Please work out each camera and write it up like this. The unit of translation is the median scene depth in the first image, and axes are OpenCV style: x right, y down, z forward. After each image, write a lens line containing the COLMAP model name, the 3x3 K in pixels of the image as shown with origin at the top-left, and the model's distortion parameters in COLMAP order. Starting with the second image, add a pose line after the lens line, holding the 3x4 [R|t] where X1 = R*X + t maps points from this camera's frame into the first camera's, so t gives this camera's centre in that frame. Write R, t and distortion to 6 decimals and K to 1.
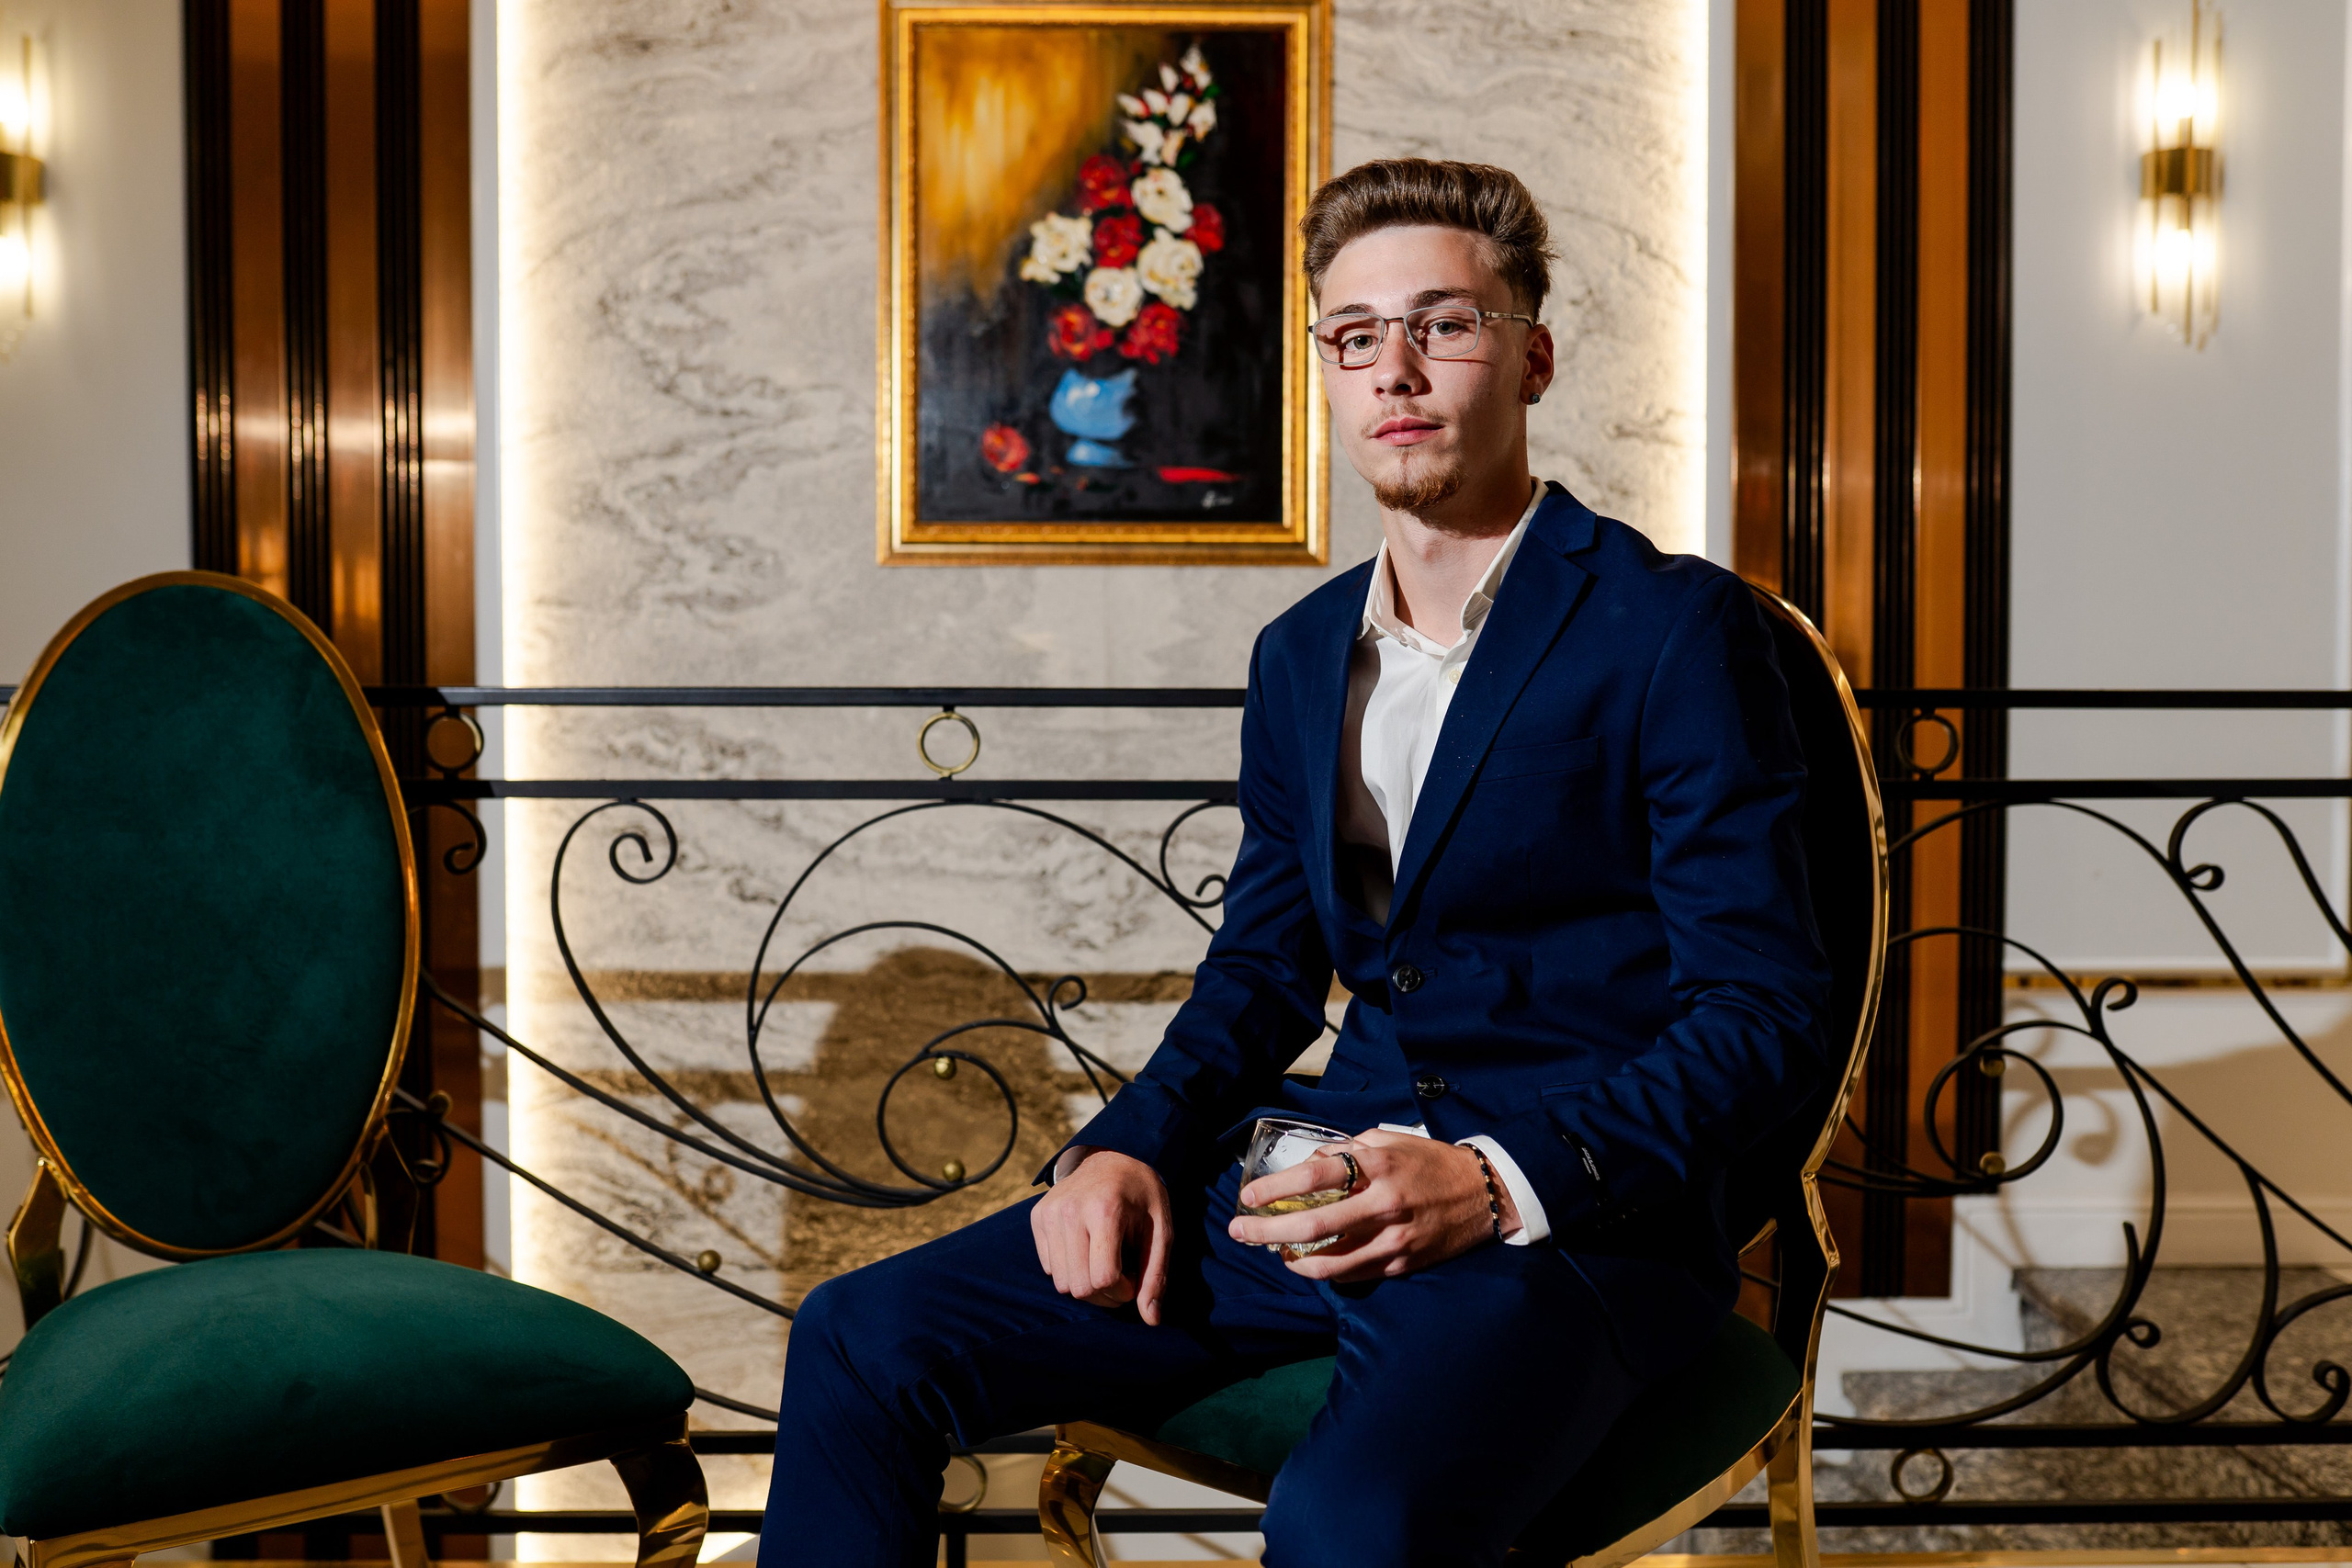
lens RADIAL K [[2352.0, 0, 1176.0], [0, 2352.0, 784.0], [0, 0, 1]] dist [-0.045363, 0.070330]
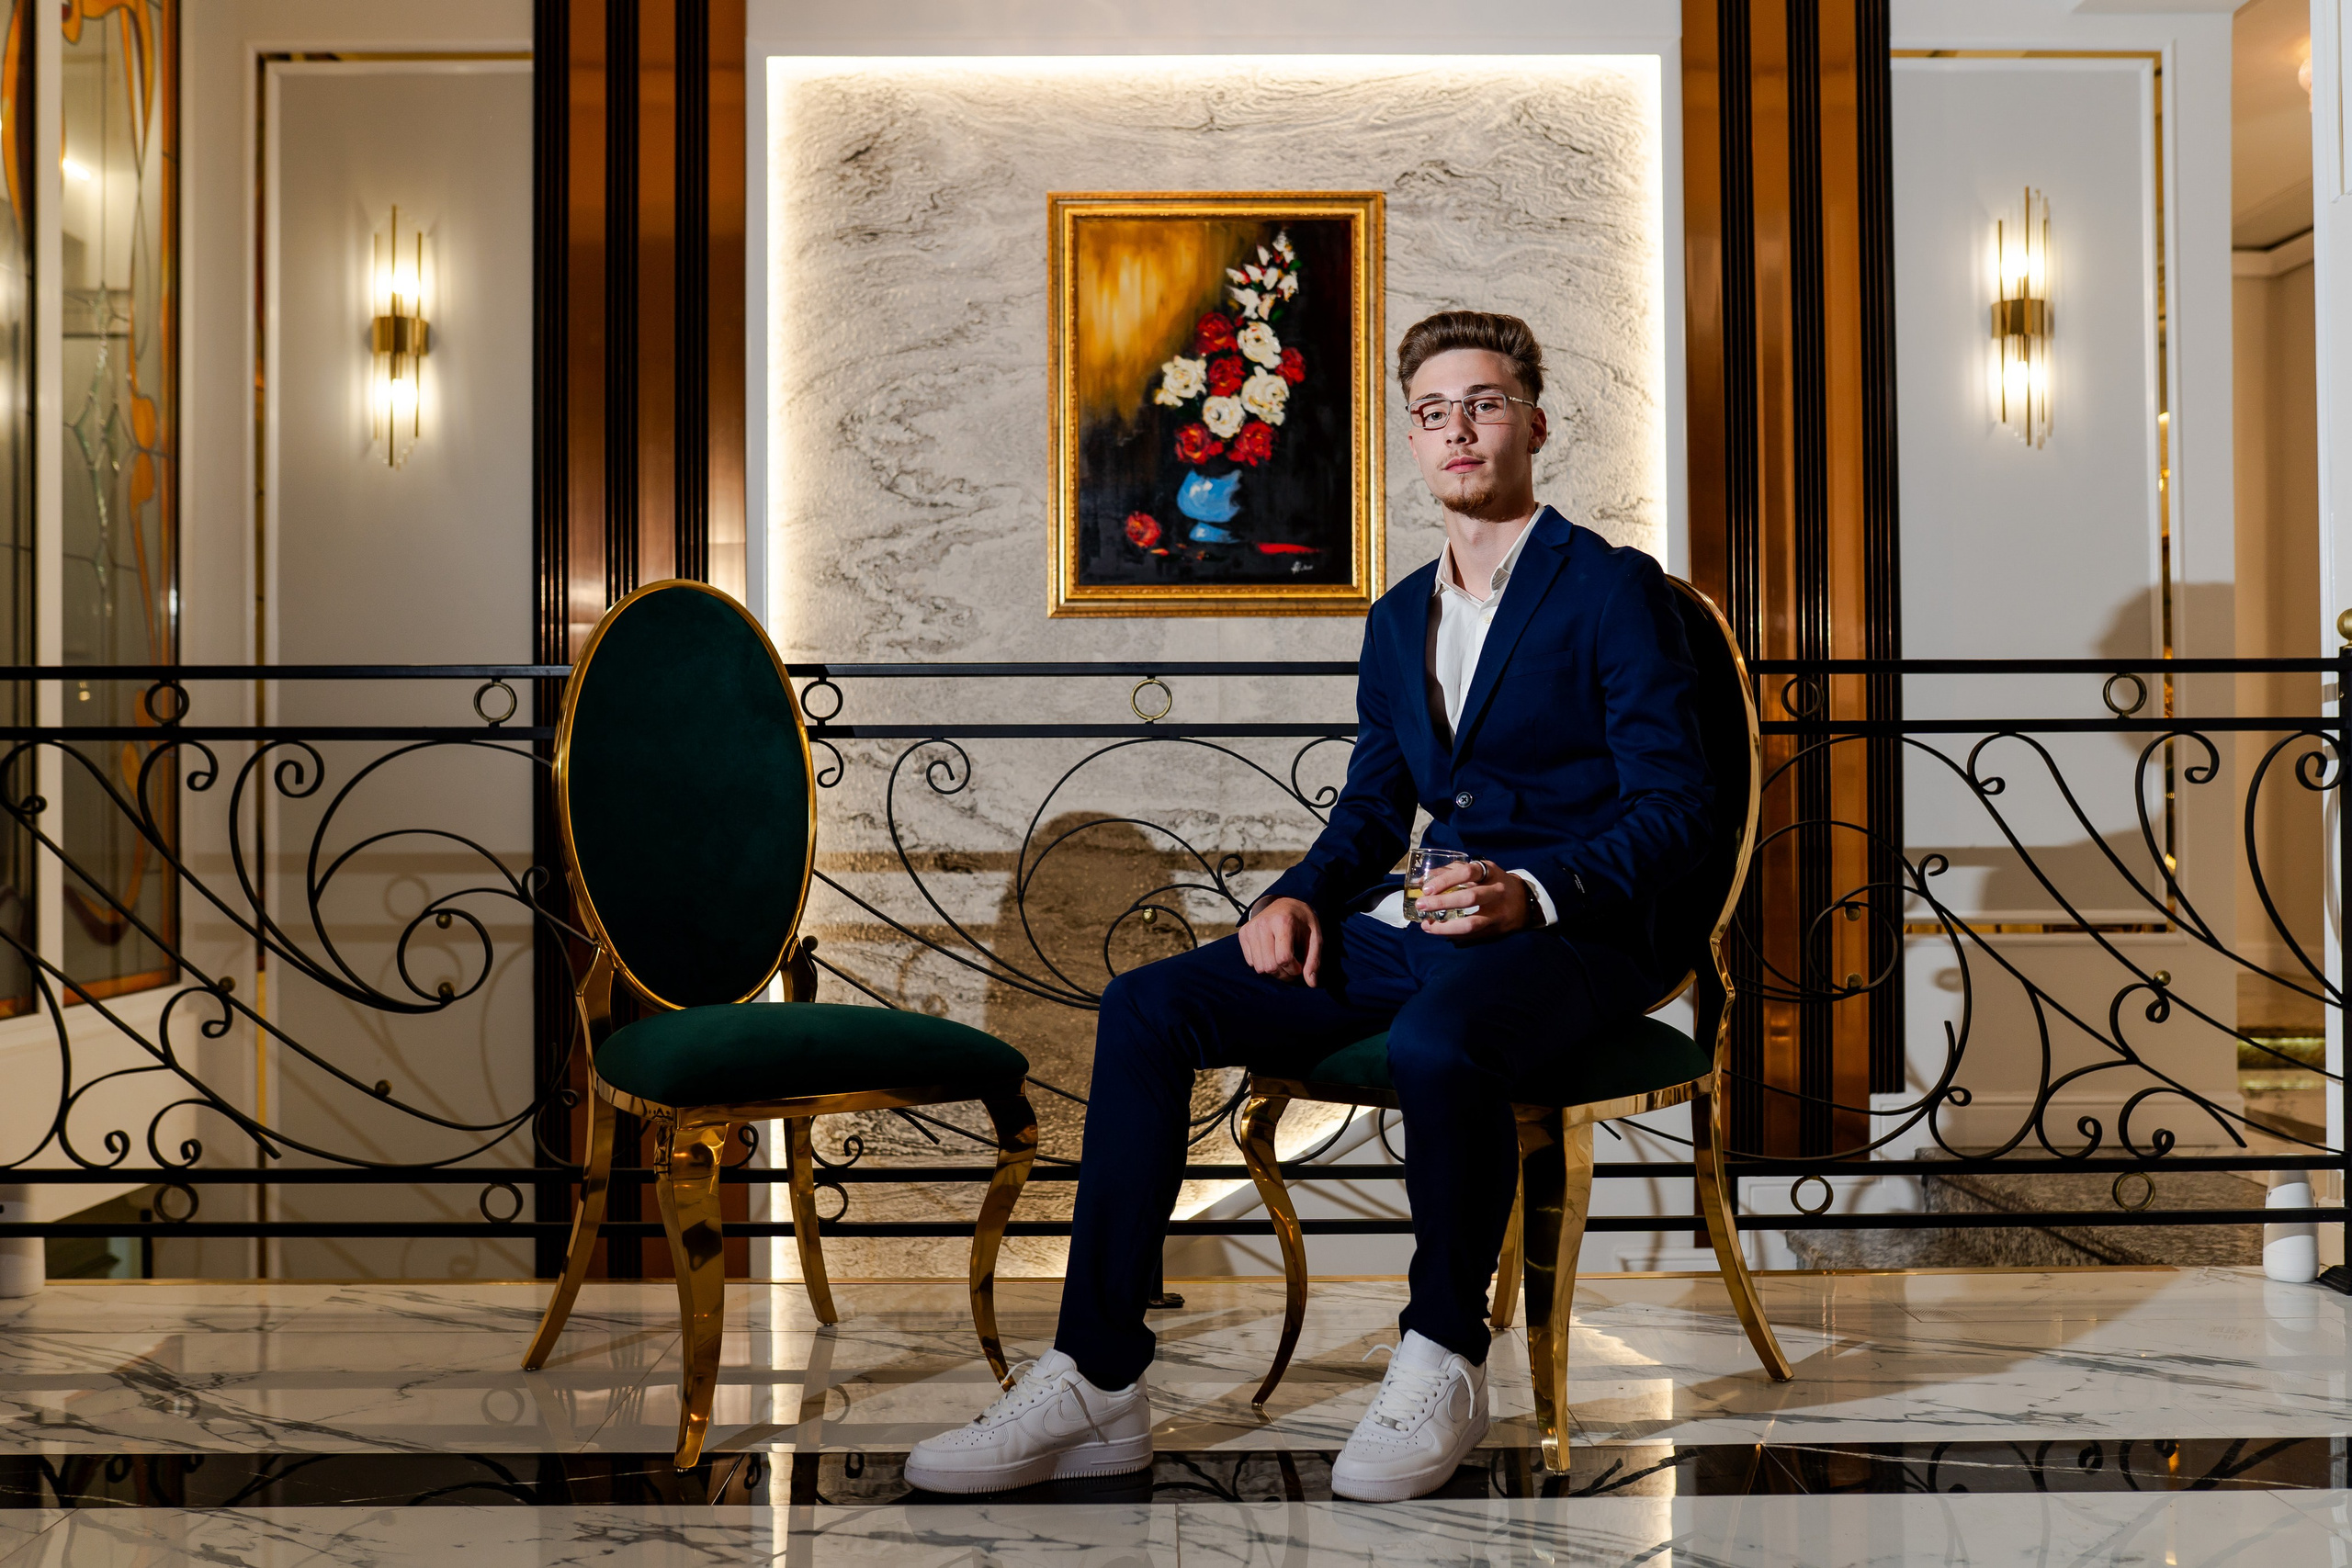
lens RADIAL K [[2303.7, 0, 1176.0], [0, 2303.7, 784.0], [0, 0, 1]] dist [-0.042587, 0.072243]
pose [[0.999936, -0.006635, -0.009180, -0.042909], [0.006094, 0.998317, -0.057677, 0.077302], [0.009547, 0.057617, 0.998293, -0.299575]]
